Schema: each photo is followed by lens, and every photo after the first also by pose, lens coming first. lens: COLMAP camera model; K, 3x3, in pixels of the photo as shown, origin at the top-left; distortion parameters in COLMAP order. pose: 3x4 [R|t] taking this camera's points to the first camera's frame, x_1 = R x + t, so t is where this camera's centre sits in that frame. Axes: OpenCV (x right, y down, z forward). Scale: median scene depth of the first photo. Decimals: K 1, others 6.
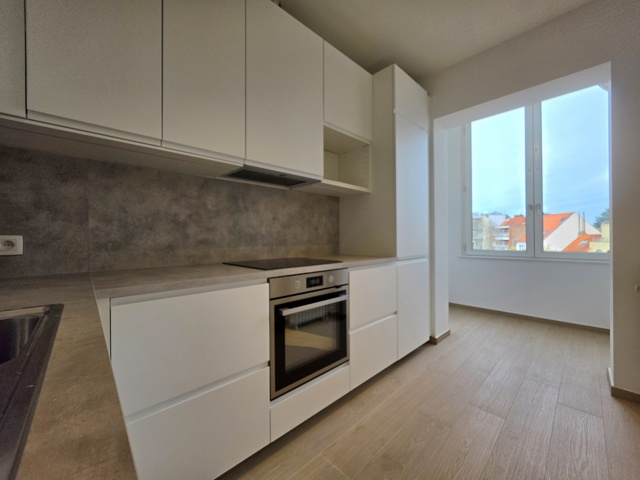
lens RADIAL K [[260.4, 0, 319.1], [0, 260.4, 237.3], [0, 0, 1]] dist [-0.001634, -0.000107]
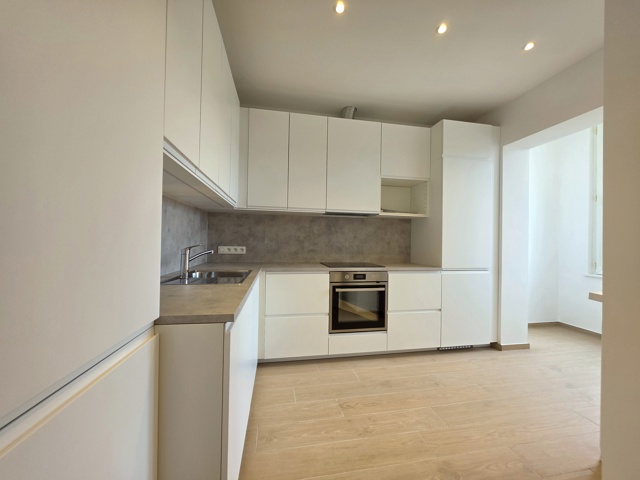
lens RADIAL K [[260.4, 0, 319.1], [0, 260.4, 237.3], [0, 0, 1]] dist [-0.001634, -0.000107]
pose [[0.833493, 0.012925, -0.552379, 0.624038], [-0.021076, 0.999743, -0.008408, -0.063104], [0.552128, 0.018650, 0.833551, -0.527116]]
